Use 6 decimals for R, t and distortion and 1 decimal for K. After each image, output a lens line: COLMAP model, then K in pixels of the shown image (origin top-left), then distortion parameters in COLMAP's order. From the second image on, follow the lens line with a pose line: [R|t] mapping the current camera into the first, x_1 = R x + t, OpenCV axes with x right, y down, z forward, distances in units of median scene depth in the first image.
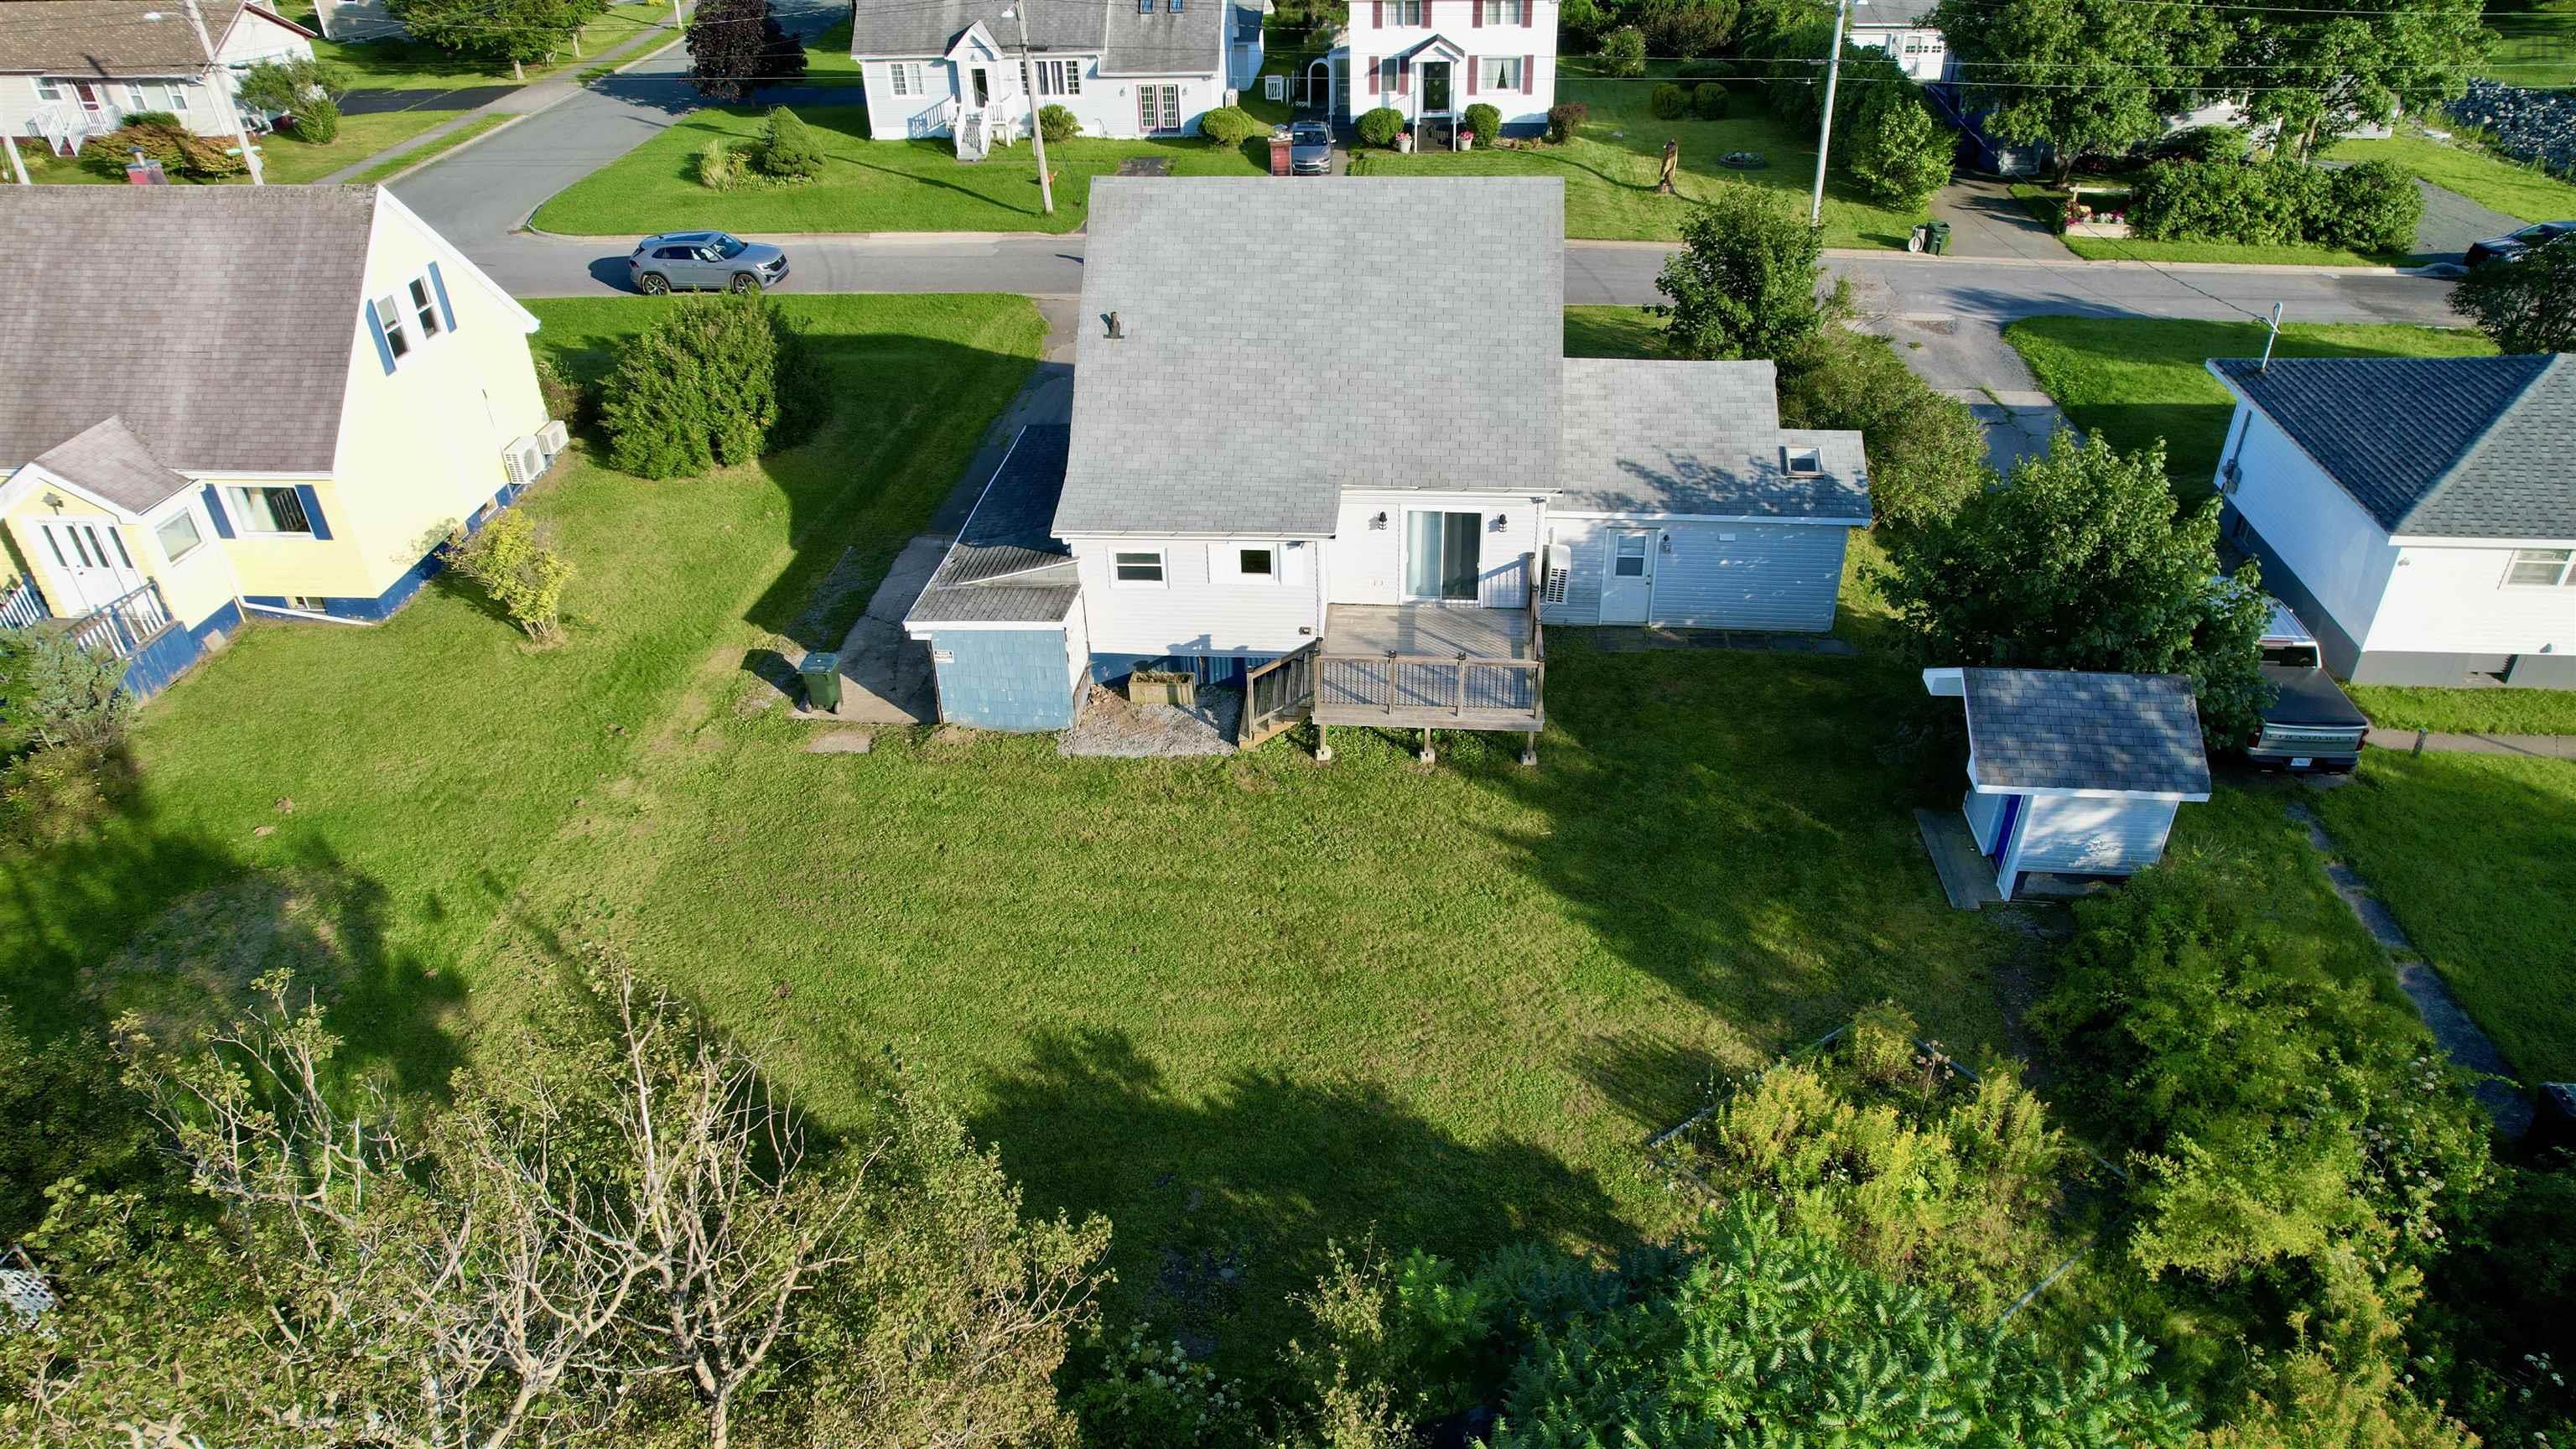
lens RADIAL K [[1613.8, 0, 1288.0], [0, 1613.8, 724.5], [0, 0, 1]] dist [-0.055360, 0.034504]
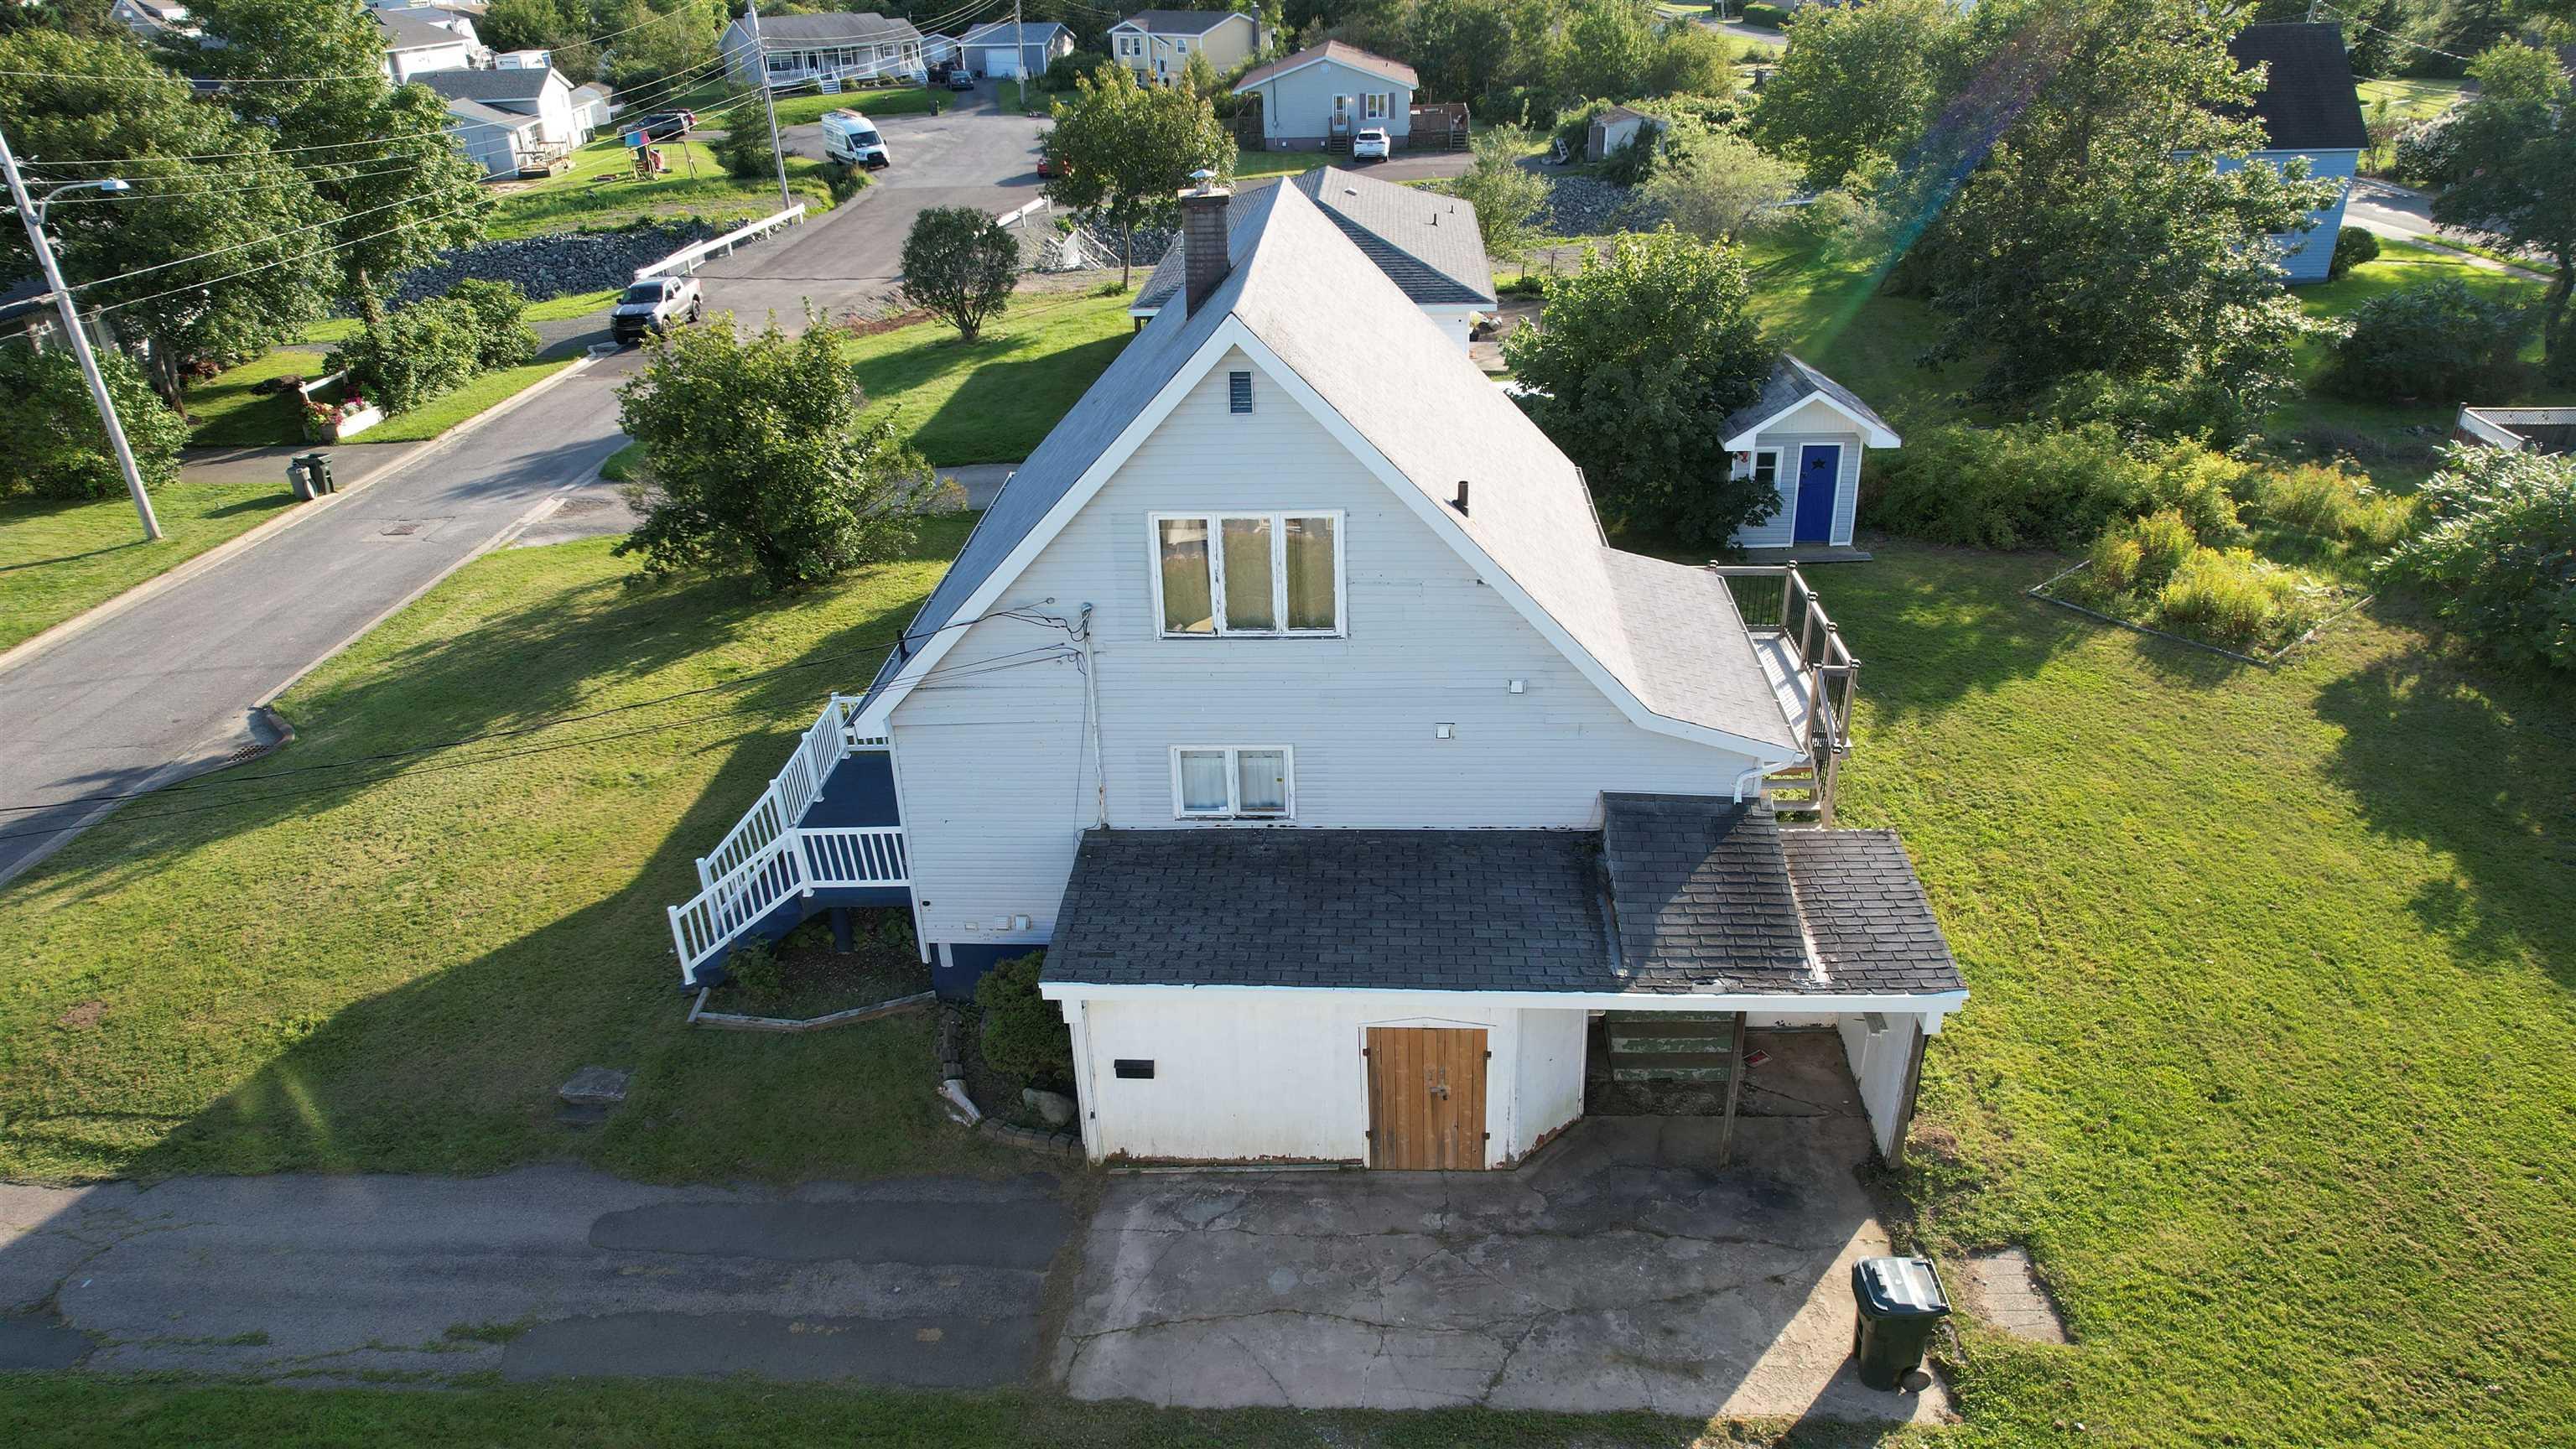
lens RADIAL K [[1613.8, 0, 1288.0], [0, 1613.8, 724.5], [0, 0, 1]] dist [-0.055360, 0.034504]
pose [[-0.050462, -0.423849, 0.904326, -0.347640], [0.565287, 0.734356, 0.375729, -0.240088], [-0.823349, 0.530164, 0.202539, 0.531893]]
